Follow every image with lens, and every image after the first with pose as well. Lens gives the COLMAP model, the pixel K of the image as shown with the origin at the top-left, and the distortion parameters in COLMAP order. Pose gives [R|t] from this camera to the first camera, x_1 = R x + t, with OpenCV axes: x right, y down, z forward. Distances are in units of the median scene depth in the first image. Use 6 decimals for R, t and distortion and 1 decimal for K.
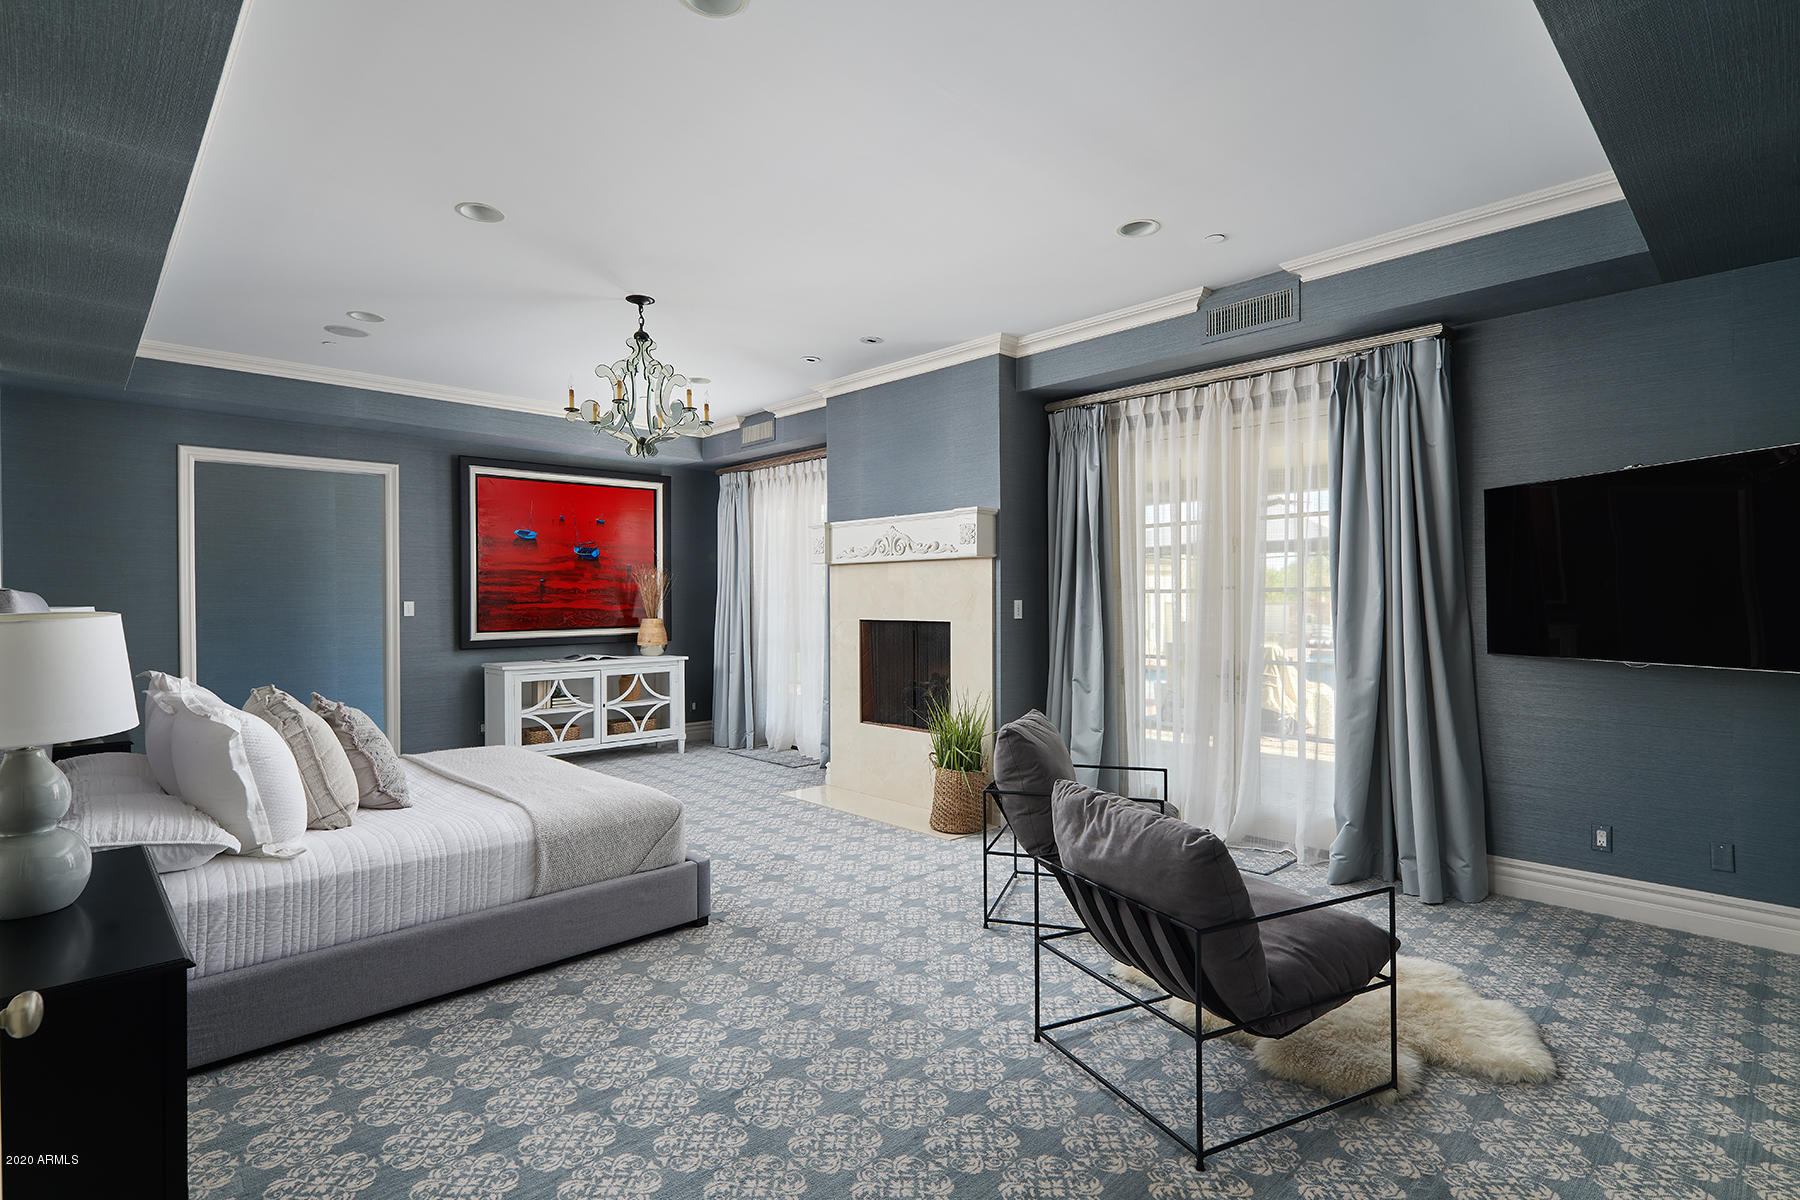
lens RADIAL K [[883.5, 0, 874.5], [0, 883.5, 594.8], [0, 0, 1]] dist [0.000107, -0.000022]
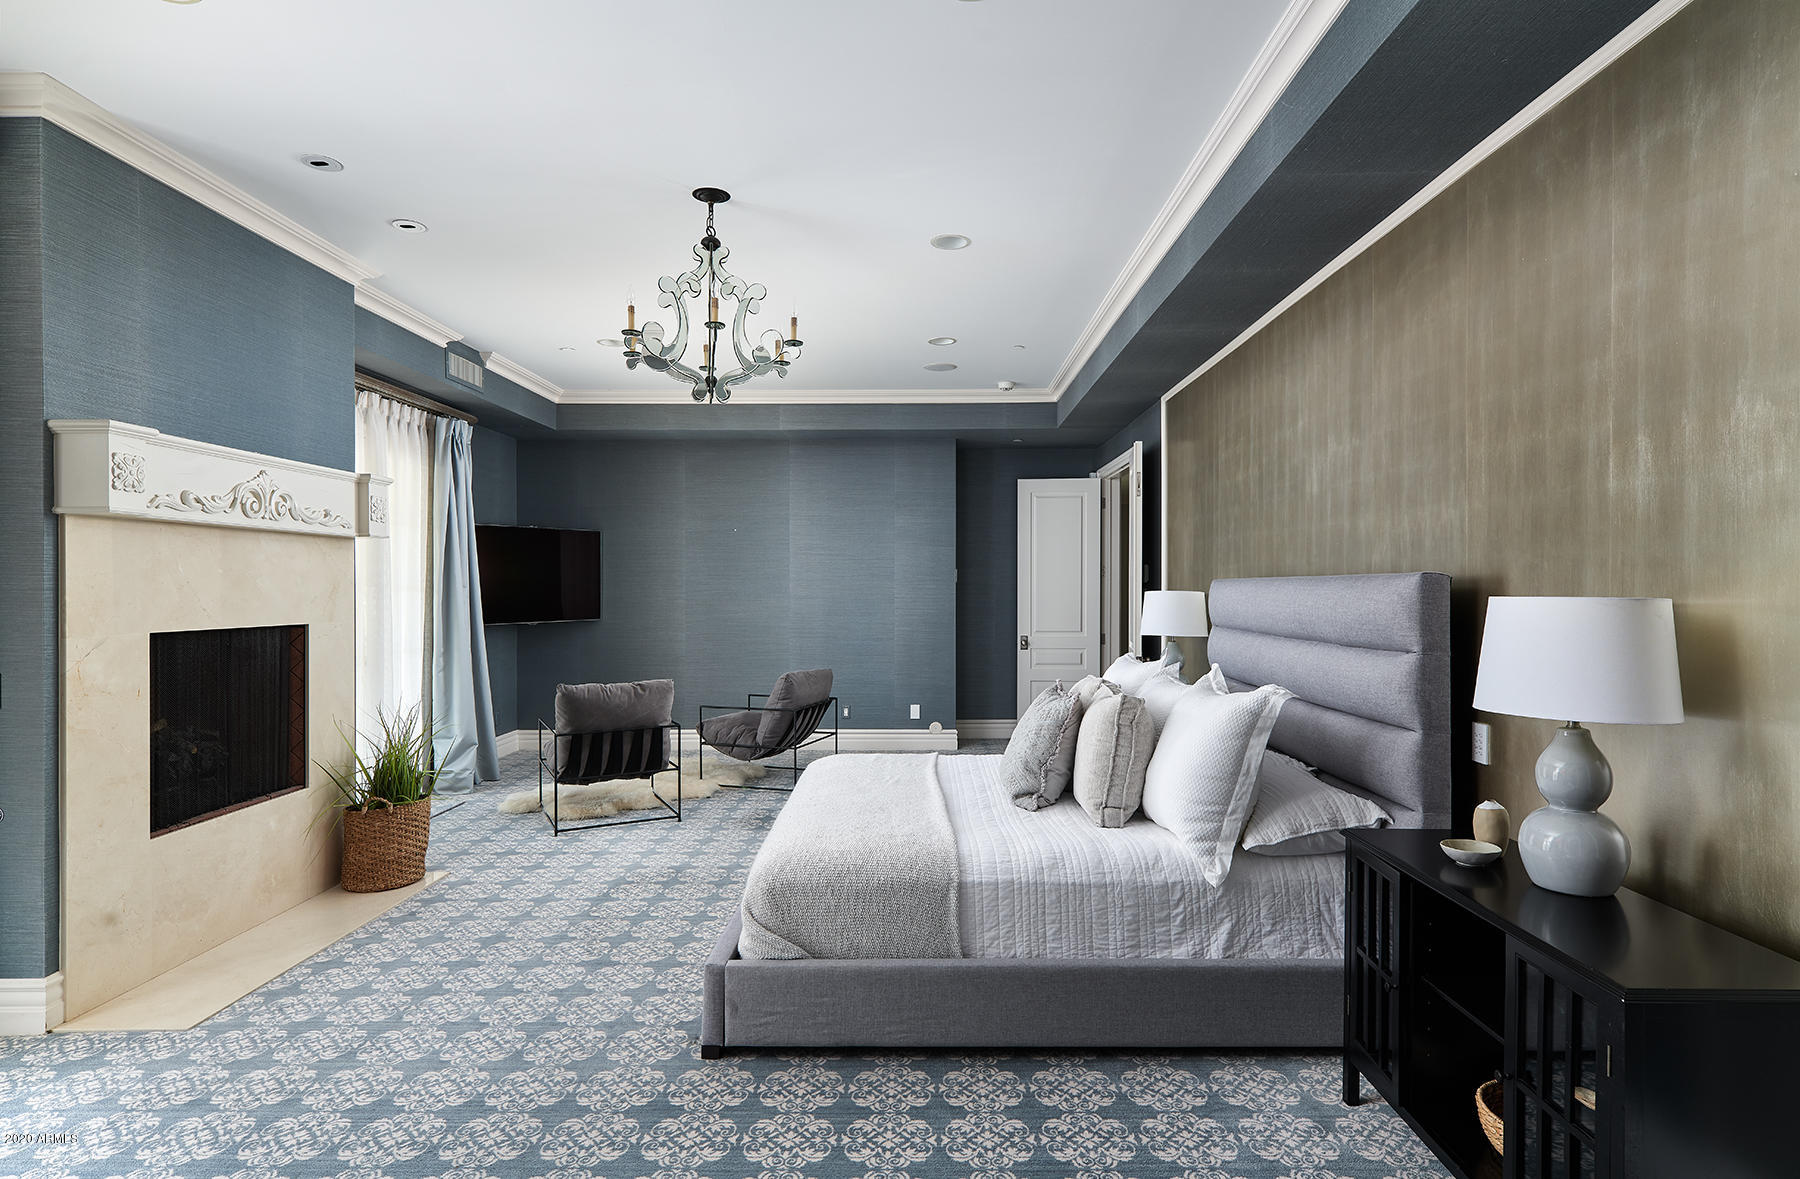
lens RADIAL K [[995.3, 0, 902.6], [0, 995.3, 593.7], [0, 0, 1]] dist [0.019992, -0.012170]
pose [[-0.719318, 0.007615, 0.694639, -0.802980], [0.011801, 0.999930, 0.001258, 0.010937], [-0.694581, 0.009102, -0.719357, 1.238095]]
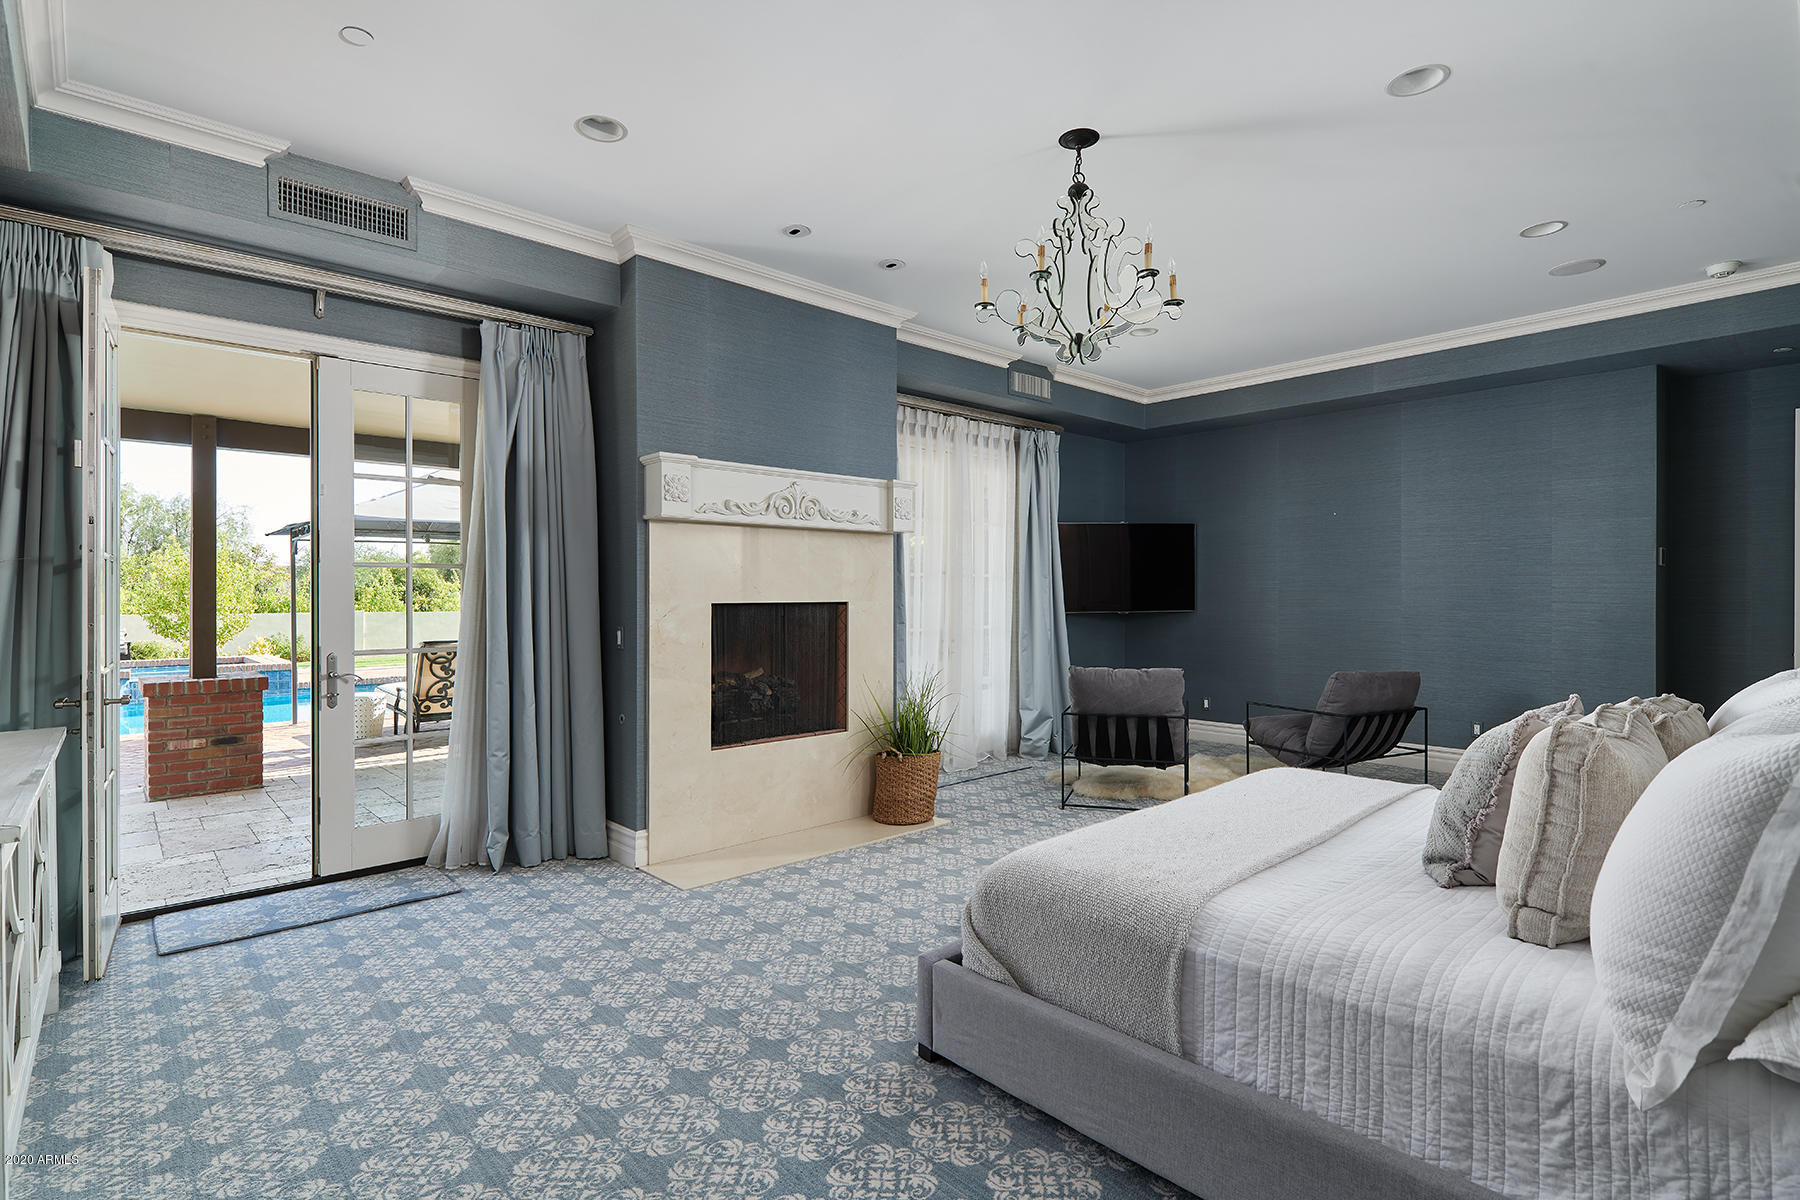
lens RADIAL K [[883.5, 0, 874.5], [0, 883.5, 594.8], [0, 0, 1]] dist [0.000107, -0.000022]
pose [[0.030122, 0.010487, 0.999491, -0.797683], [0.004627, 0.999933, -0.010631, 0.032805], [-0.999536, 0.004945, 0.030071, 0.941823]]
